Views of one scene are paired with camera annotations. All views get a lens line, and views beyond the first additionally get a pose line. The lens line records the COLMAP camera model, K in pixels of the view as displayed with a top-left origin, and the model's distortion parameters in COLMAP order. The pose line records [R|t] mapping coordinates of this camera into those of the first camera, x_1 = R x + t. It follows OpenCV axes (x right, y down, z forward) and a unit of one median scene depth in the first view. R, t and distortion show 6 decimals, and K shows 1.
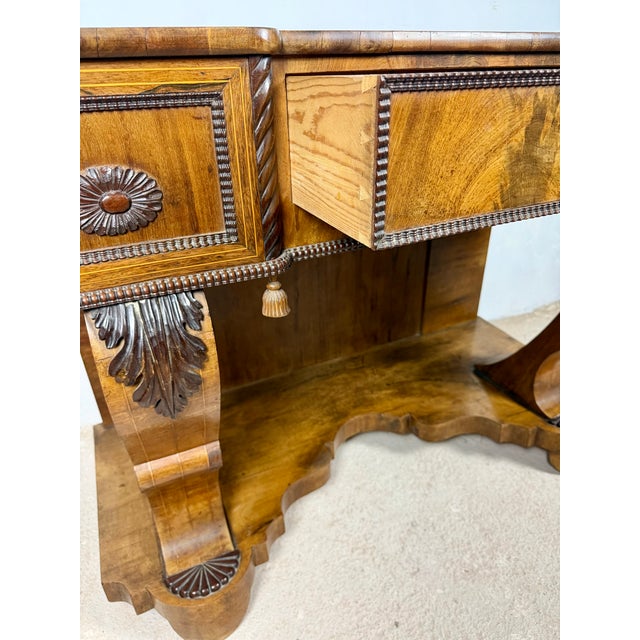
lens RADIAL K [[456.7, 0, 320.0], [0, 456.7, 320.0], [0, 0, 1]] dist [0.066728, -0.128445]
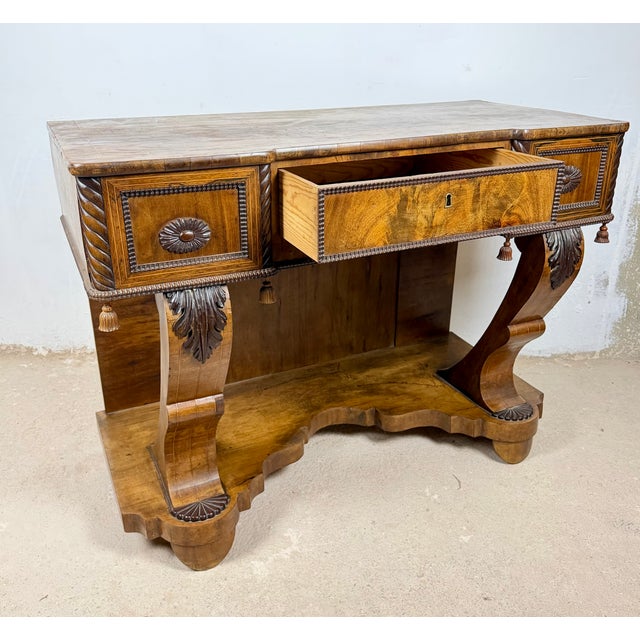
lens RADIAL K [[621.1, 0, 322.0], [0, 621.1, 300.5], [0, 0, 1]] dist [0.156547, -0.336402]
pose [[0.999540, 0.023061, 0.019696, 0.055690], [-0.021005, 0.994876, -0.098899, 0.199168], [-0.021876, 0.098440, 0.994902, -1.218663]]
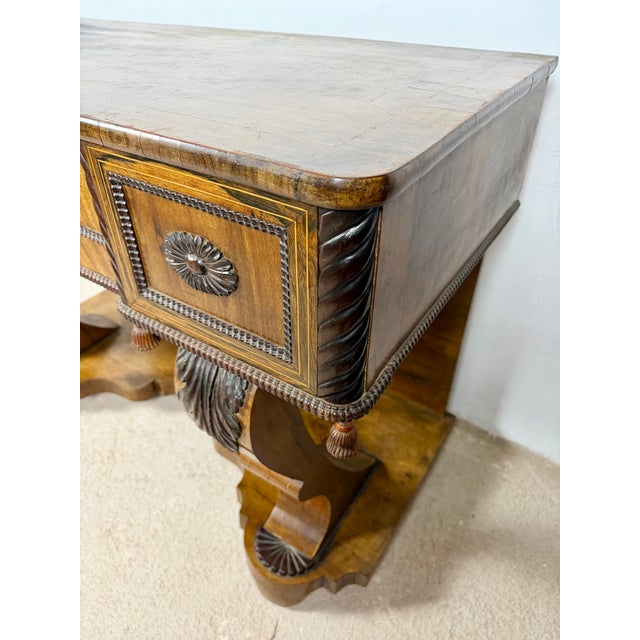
lens RADIAL K [[461.6, 0, 319.7], [0, 461.6, 313.4], [0, 0, 1]] dist [0.052826, -0.136688]
pose [[0.534025, 0.543651, -0.647503, 1.793365], [-0.417932, 0.835483, 0.356793, -0.886446], [0.734949, 0.080076, 0.673378, 0.953727]]
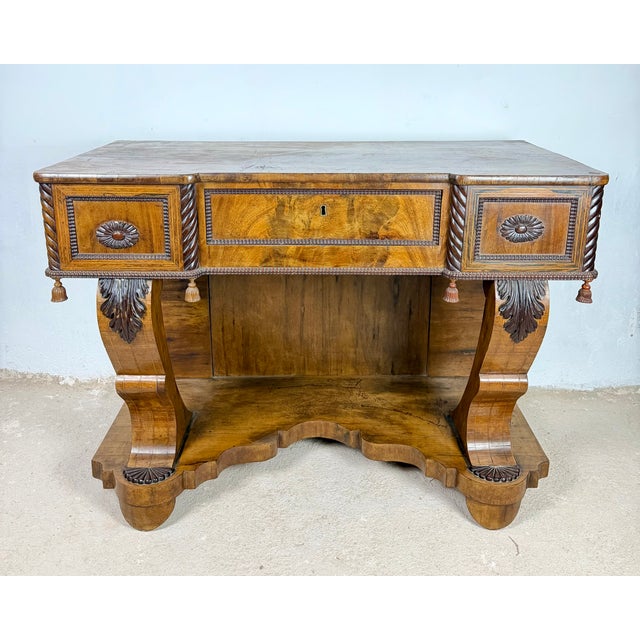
lens RADIAL K [[592.4, 0, 323.0], [0, 592.4, 226.3], [0, 0, 1]] dist [0.157443, -0.342035]
pose [[0.912176, 0.137670, -0.385981, 1.313427], [-0.222664, 0.957220, -0.184798, 0.027764], [0.344028, 0.254513, 0.903808, -1.113657]]
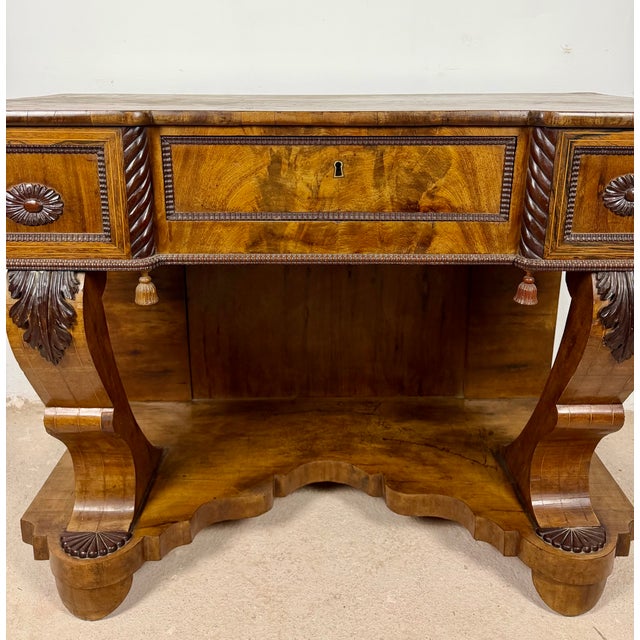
lens RADIAL K [[592.4, 0, 323.0], [0, 592.4, 226.3], [0, 0, 1]] dist [0.157443, -0.342035]
pose [[0.912741, 0.135268, -0.385494, 0.985436], [-0.220399, 0.957542, -0.185844, -0.016292], [0.343988, 0.254590, 0.903801, -0.397315]]
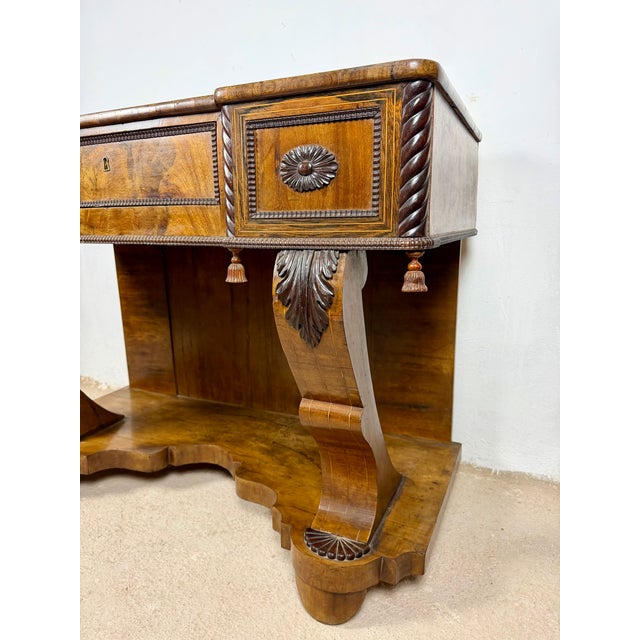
lens RADIAL K [[456.7, 0, 320.0], [0, 456.7, 320.0], [0, 0, 1]] dist [0.066728, -0.128445]
pose [[0.657207, 0.179955, -0.731913, 2.102084], [-0.368630, 0.923753, -0.103882, -0.096818], [0.657413, 0.338077, 0.673433, 0.670055]]
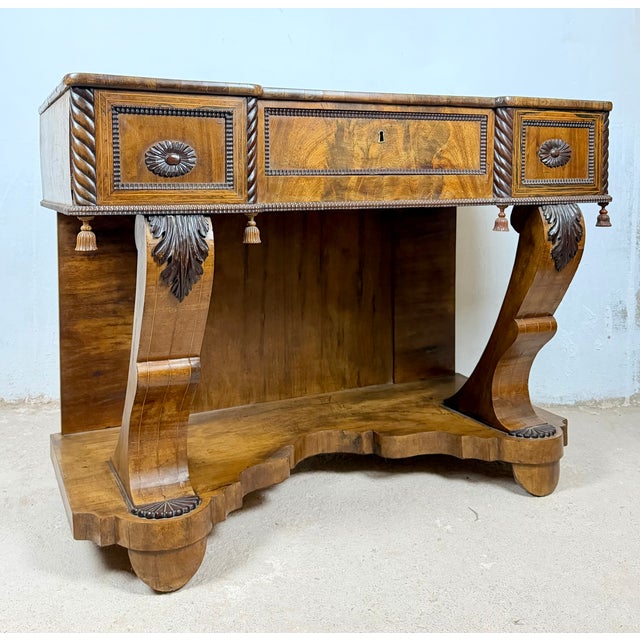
lens RADIAL K [[699.6, 0, 304.0], [0, 699.6, 224.0], [0, 0, 1]] dist [0.151343, -0.313498]
pose [[0.999768, 0.021513, 0.000437, 0.080936], [-0.019356, 0.908040, -0.418435, 0.928977], [-0.009399, 0.418330, 0.908247, -1.196277]]
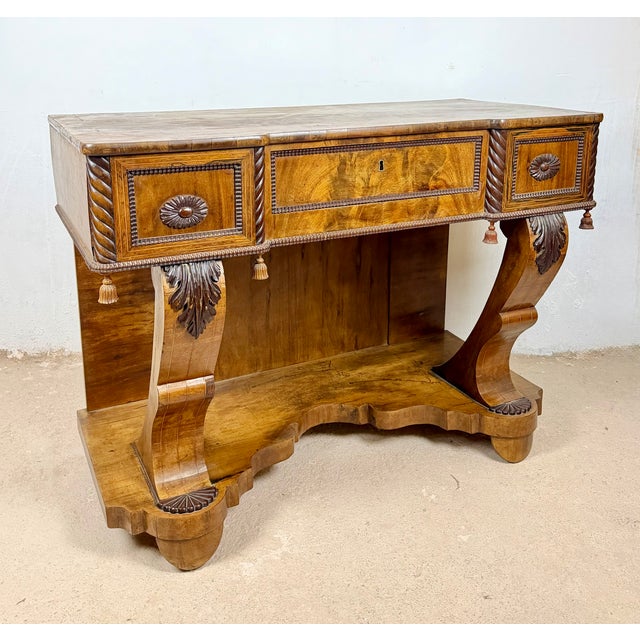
lens RADIAL K [[689.4, 0, 318.2], [0, 689.4, 217.3], [0, 0, 1]] dist [0.174124, -0.388959]
pose [[0.999418, 0.020484, 0.027263, 0.045071], [-0.012900, 0.967172, -0.253796, 0.415808], [-0.031567, 0.253297, 0.966873, -1.530712]]
